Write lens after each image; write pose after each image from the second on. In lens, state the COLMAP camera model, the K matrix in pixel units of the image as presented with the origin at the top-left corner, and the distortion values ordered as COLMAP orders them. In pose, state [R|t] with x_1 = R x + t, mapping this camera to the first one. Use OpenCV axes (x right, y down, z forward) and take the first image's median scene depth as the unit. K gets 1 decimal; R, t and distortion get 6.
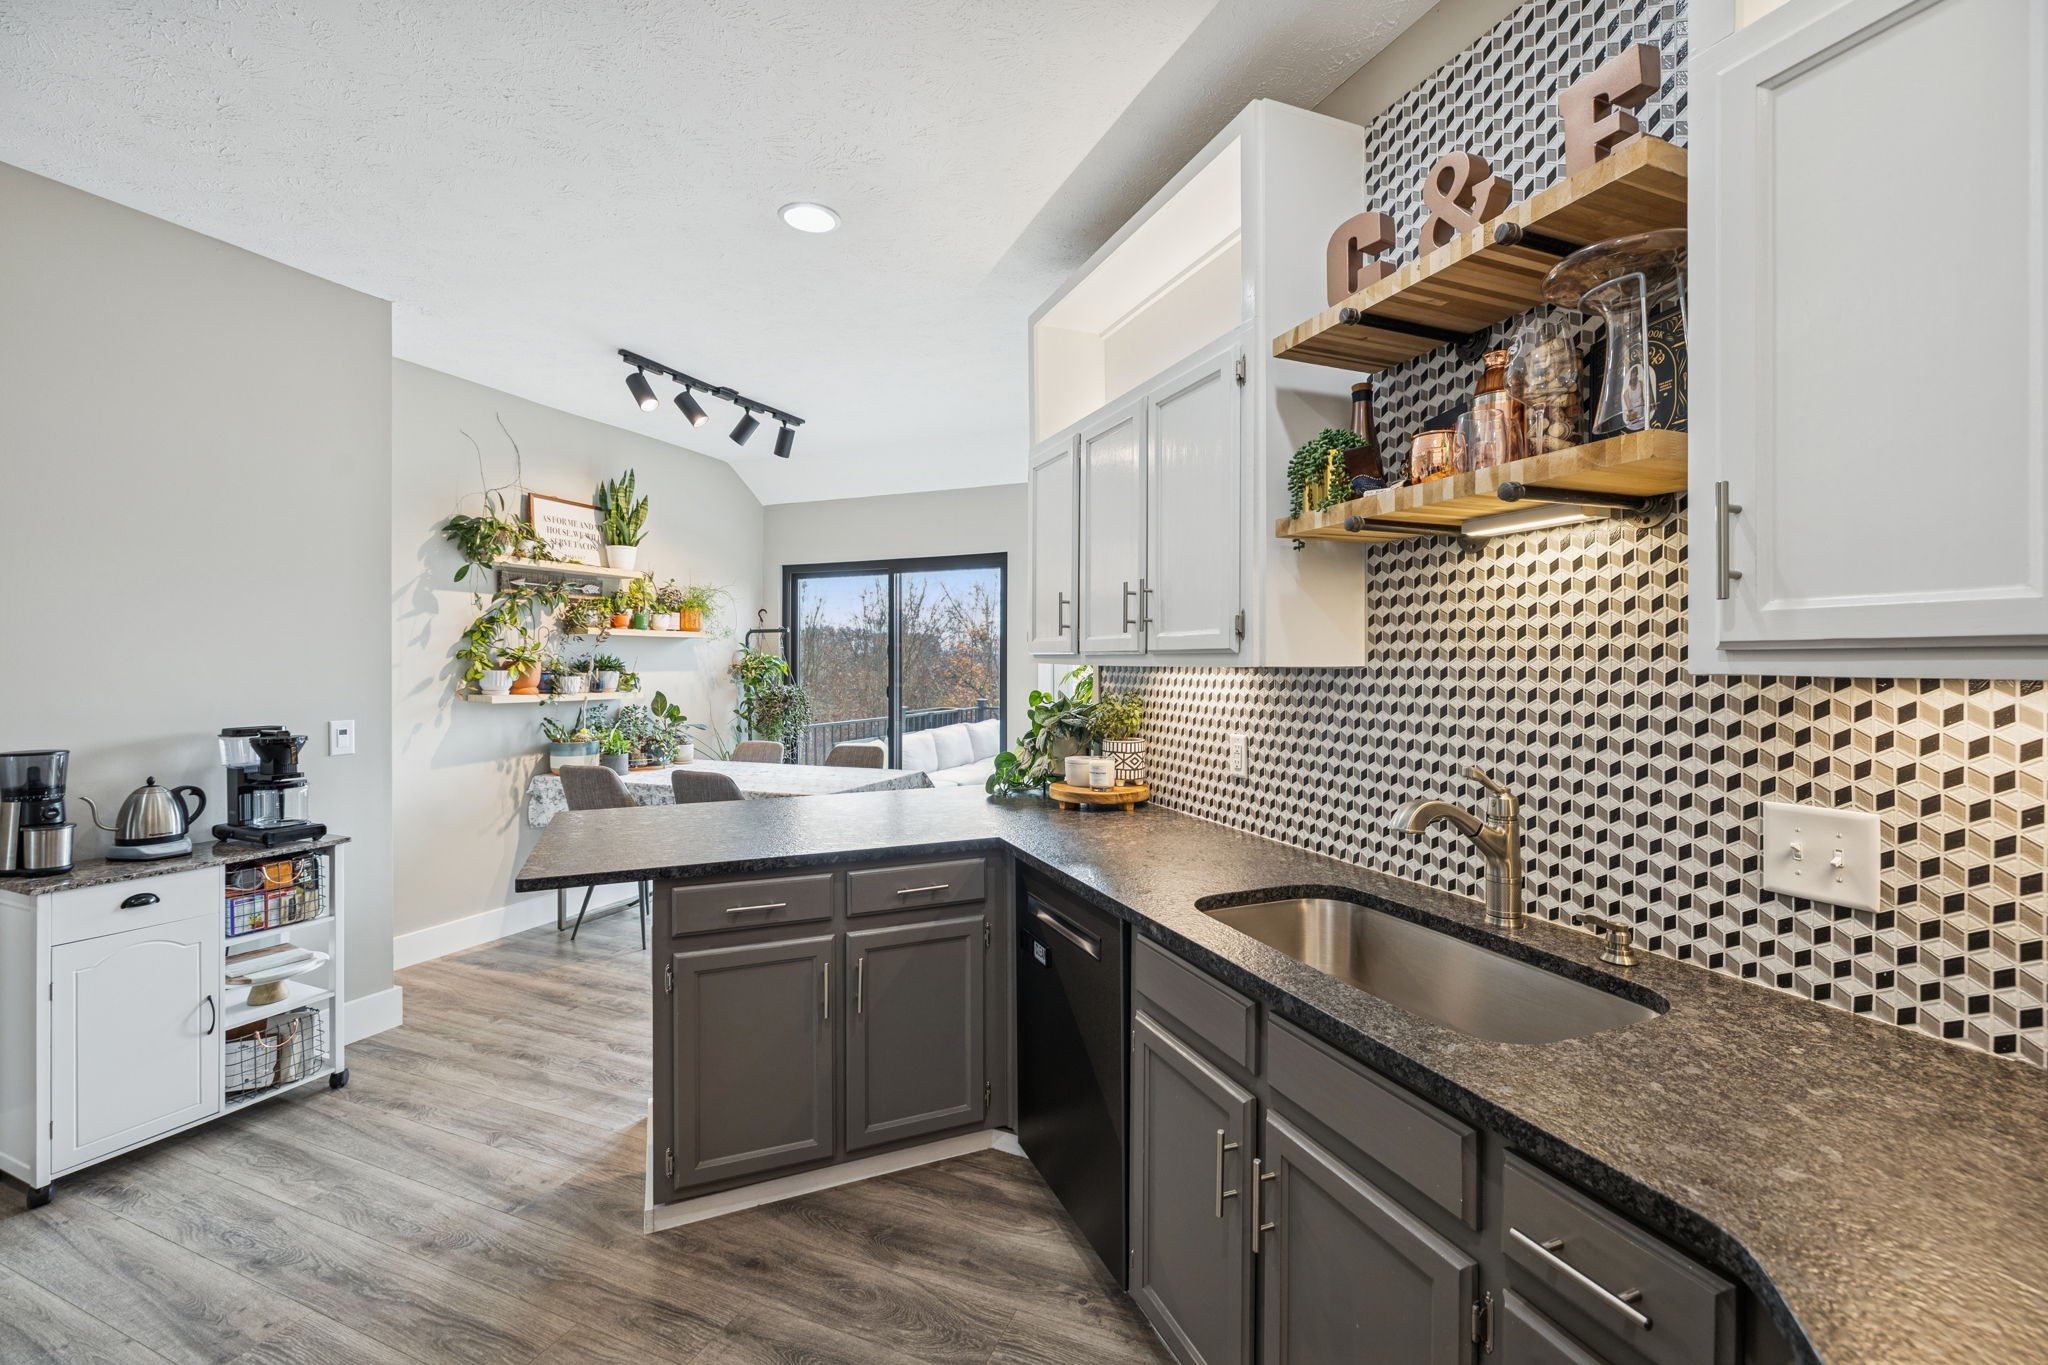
lens RADIAL K [[864.1, 0, 1028.9], [0, 864.1, 668.5], [0, 0, 1]] dist [-0.000235, -0.000018]
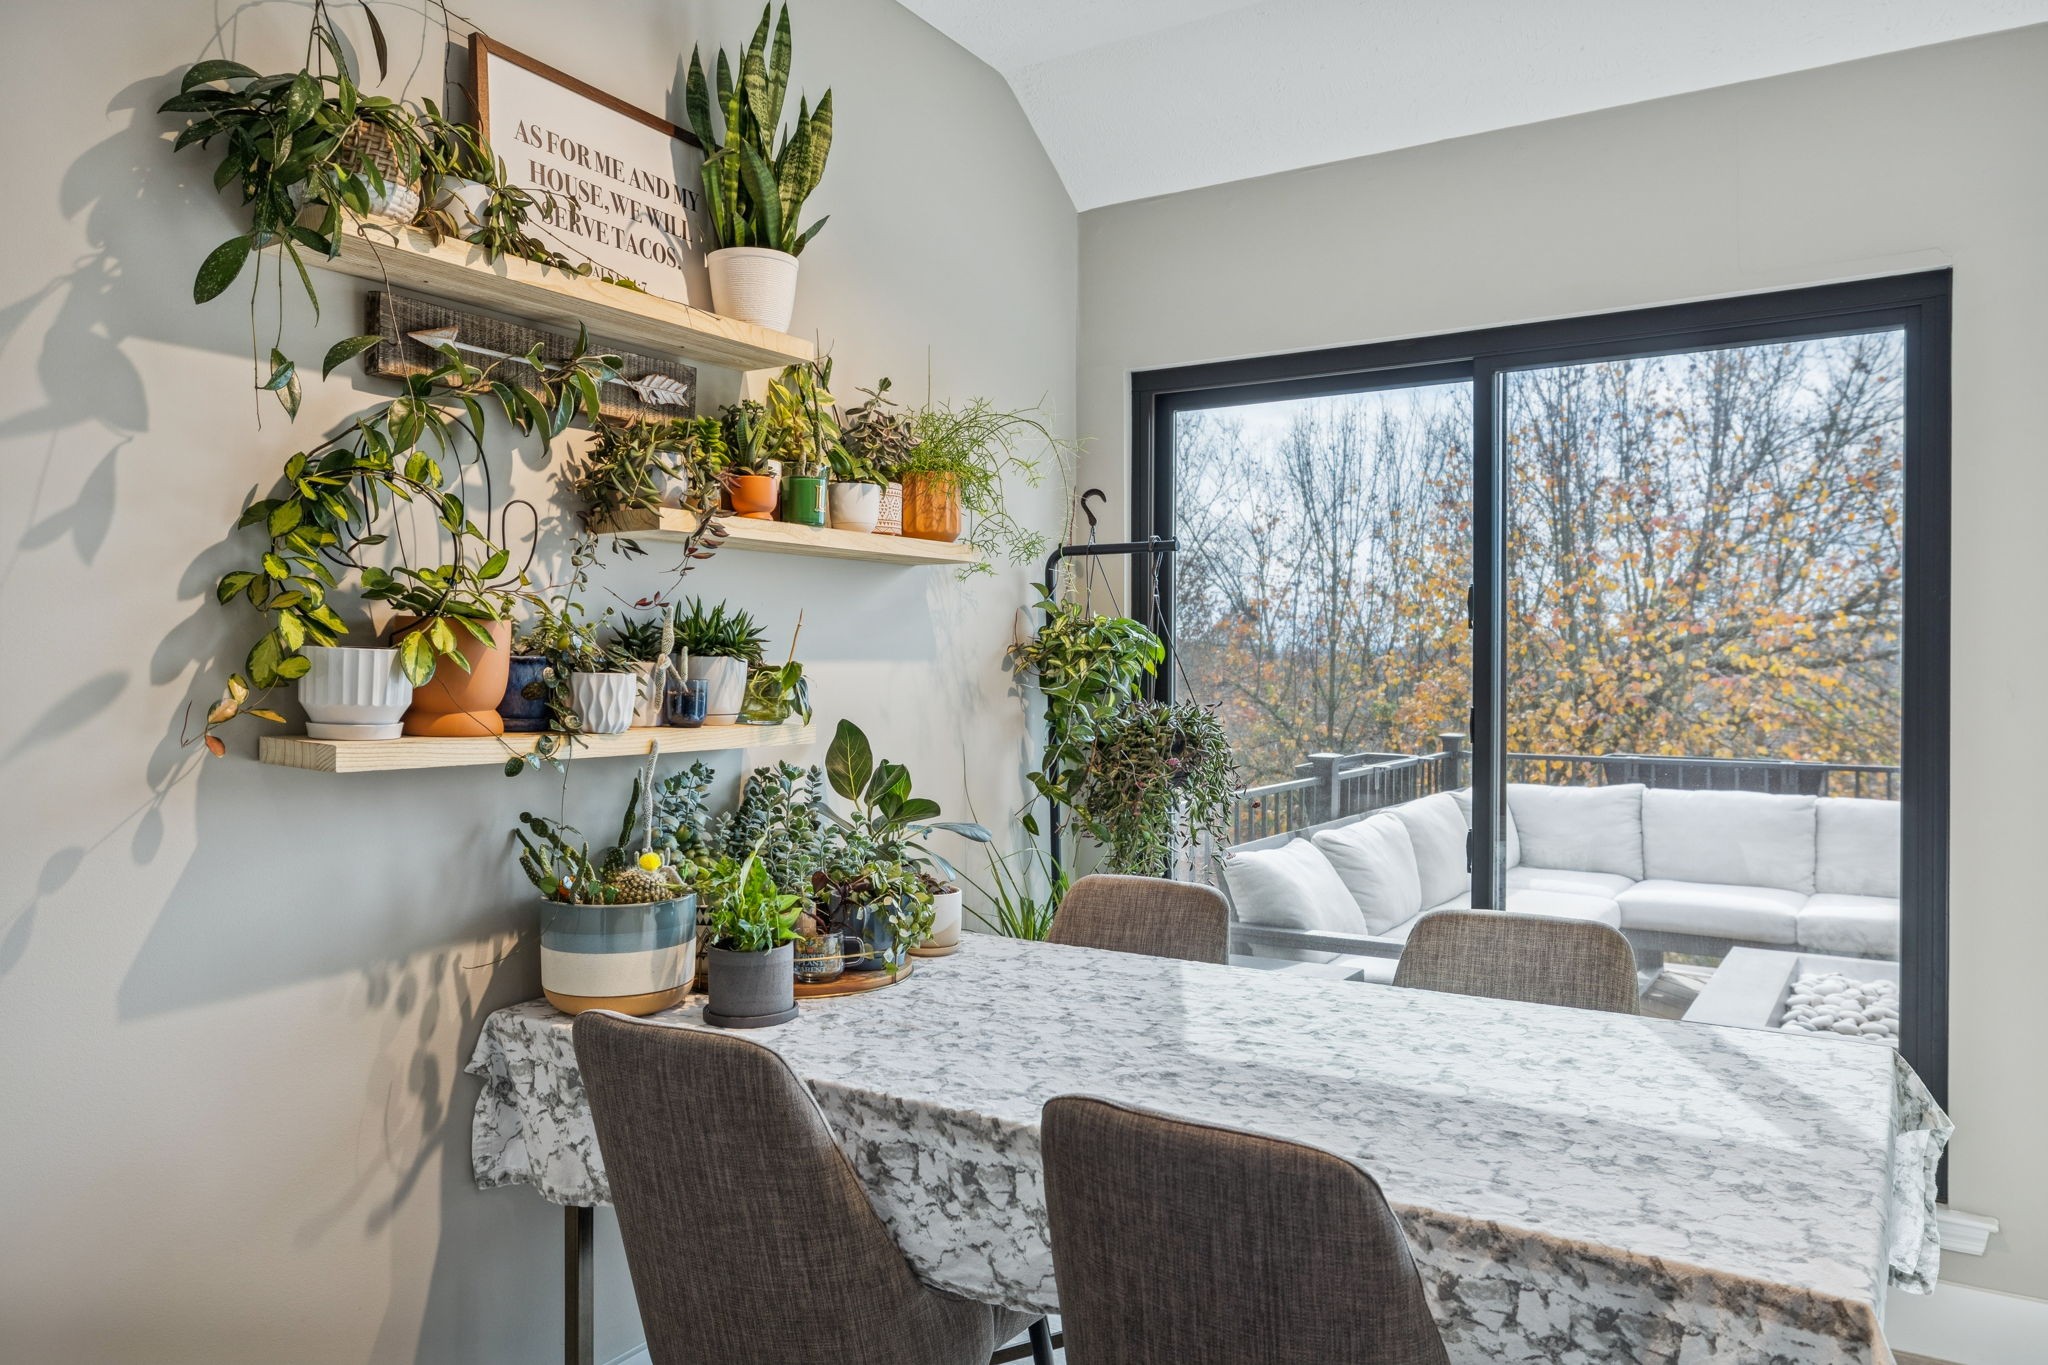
lens RADIAL K [[1380.8, 0, 1022.8], [0, 1380.8, 681.8], [0, 0, 1]] dist [0.003729, -0.001146]
pose [[0.985839, 0.005242, -0.167612, -0.314657], [-0.003570, 0.999941, 0.010275, 0.006965], [0.167656, -0.009531, 0.985800, 0.566205]]
